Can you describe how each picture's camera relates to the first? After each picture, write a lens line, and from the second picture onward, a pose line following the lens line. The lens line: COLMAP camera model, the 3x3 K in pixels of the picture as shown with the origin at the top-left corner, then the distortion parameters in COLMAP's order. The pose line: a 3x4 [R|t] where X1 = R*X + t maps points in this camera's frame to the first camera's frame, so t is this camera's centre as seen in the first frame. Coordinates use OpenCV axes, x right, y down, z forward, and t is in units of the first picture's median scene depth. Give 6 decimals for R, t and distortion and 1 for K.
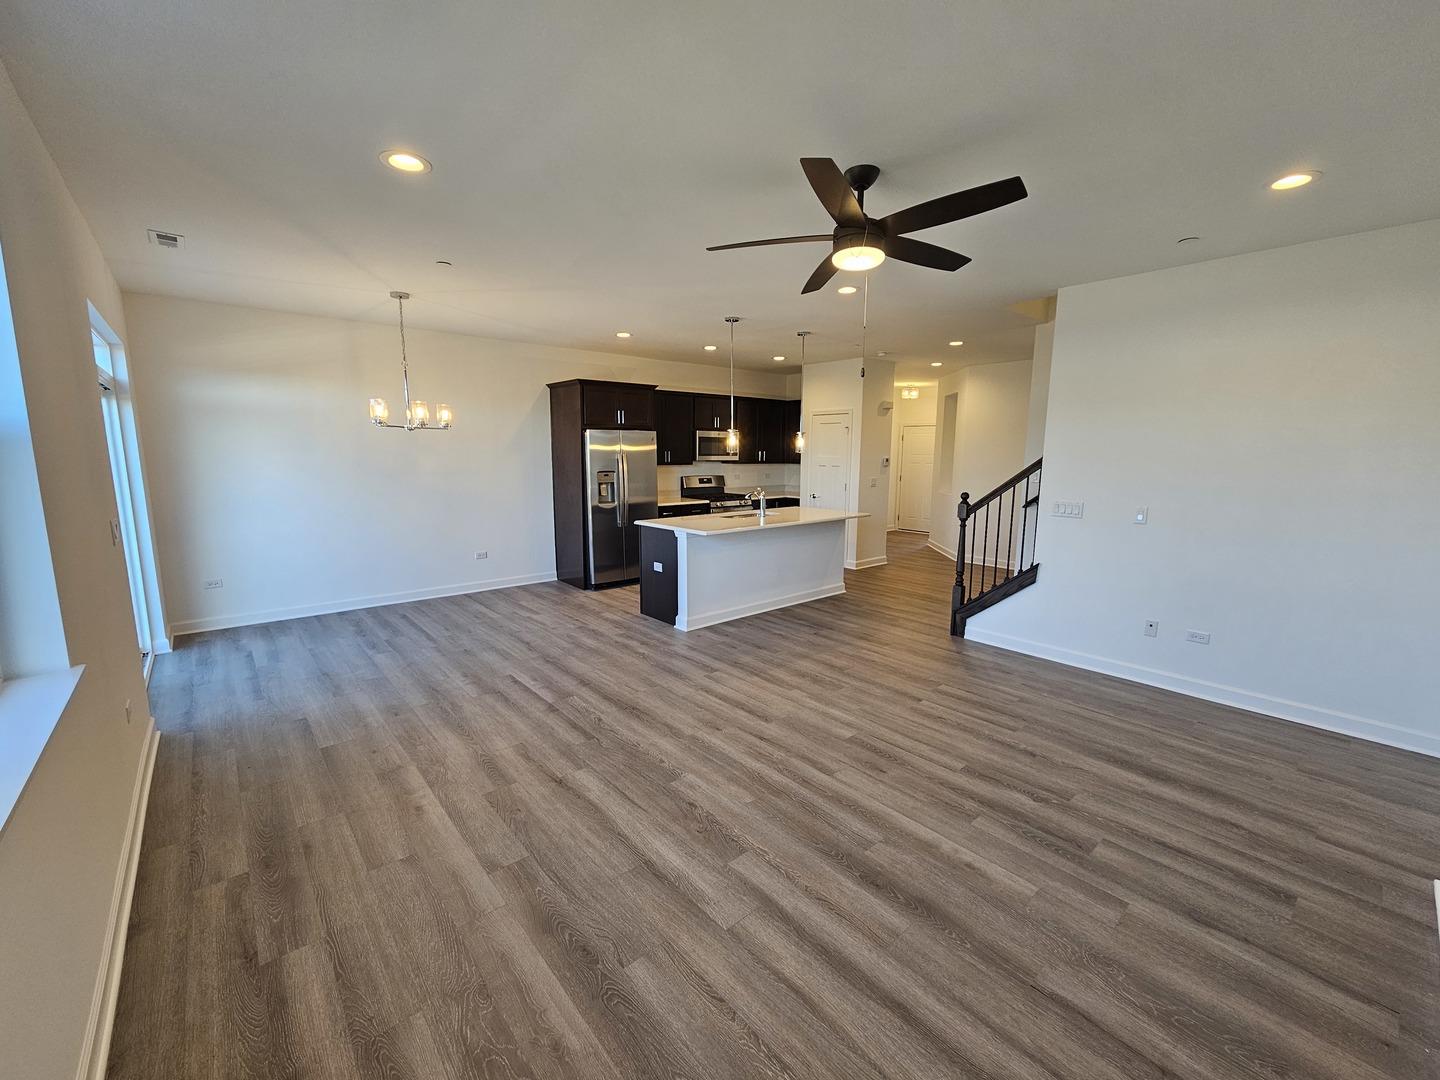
lens RADIAL K [[590.0, 0, 723.5], [0, 590.0, 536.7], [0, 0, 1]] dist [-0.004836, 0.000827]
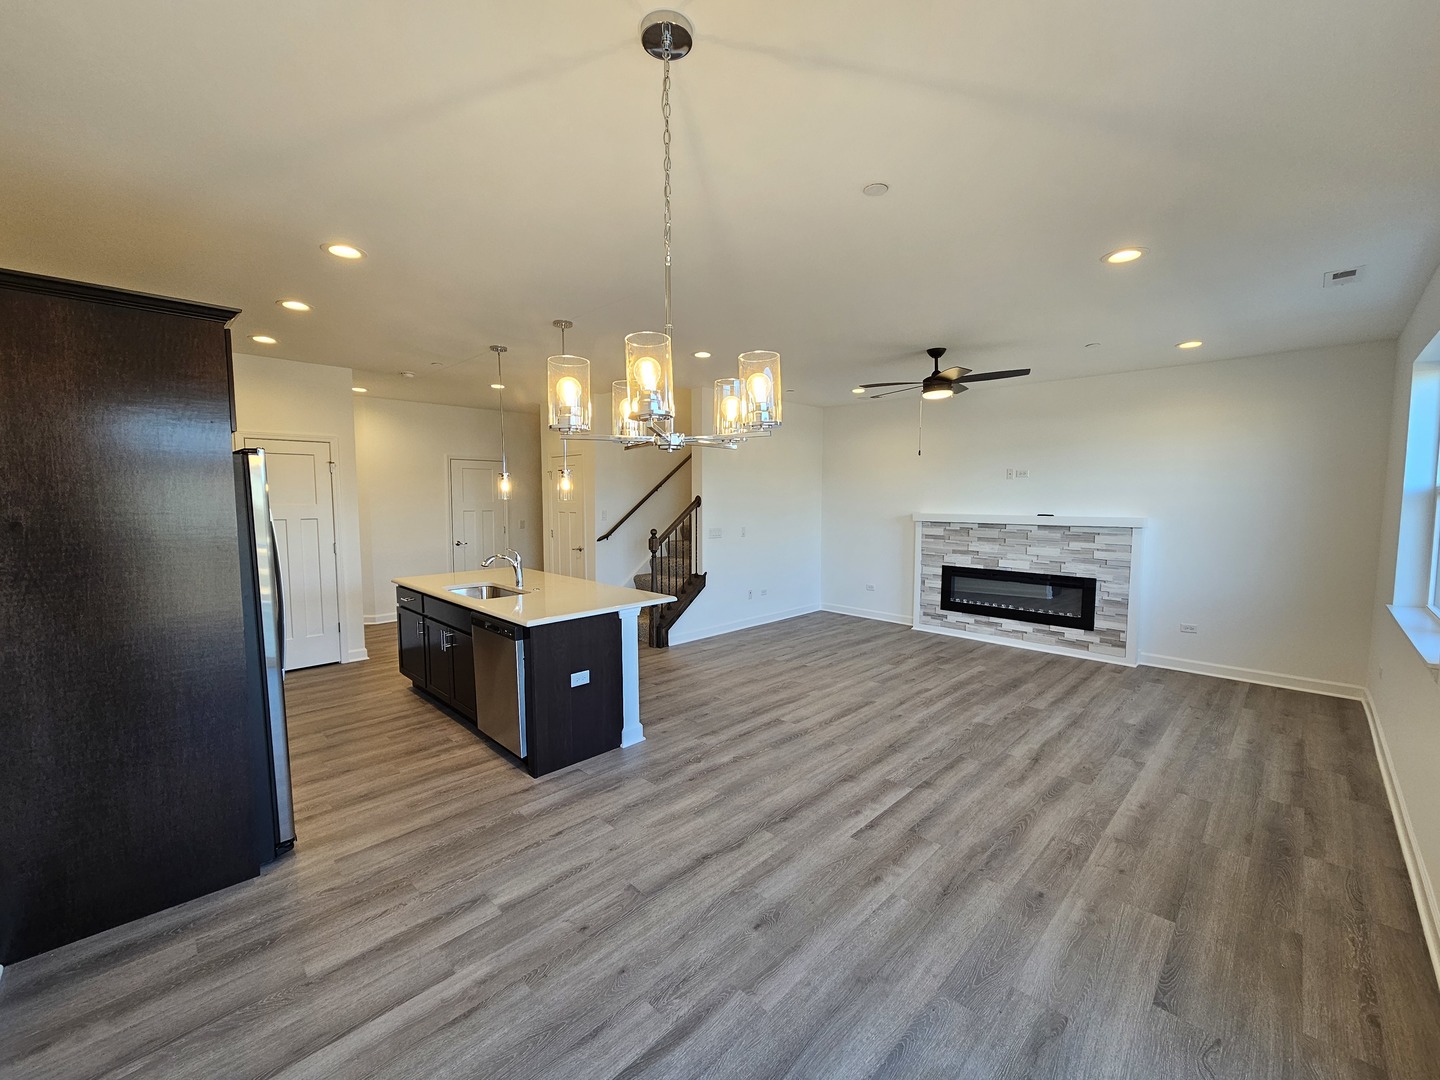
lens RADIAL K [[590.0, 0, 723.9], [0, 590.0, 543.5], [0, 0, 1]] dist [-0.004836, 0.000827]
pose [[-0.070200, -0.090534, 0.993416, -1.126968], [0.145387, 0.984310, 0.099978, -0.203749], [-0.986881, 0.151448, -0.055937, 1.297885]]
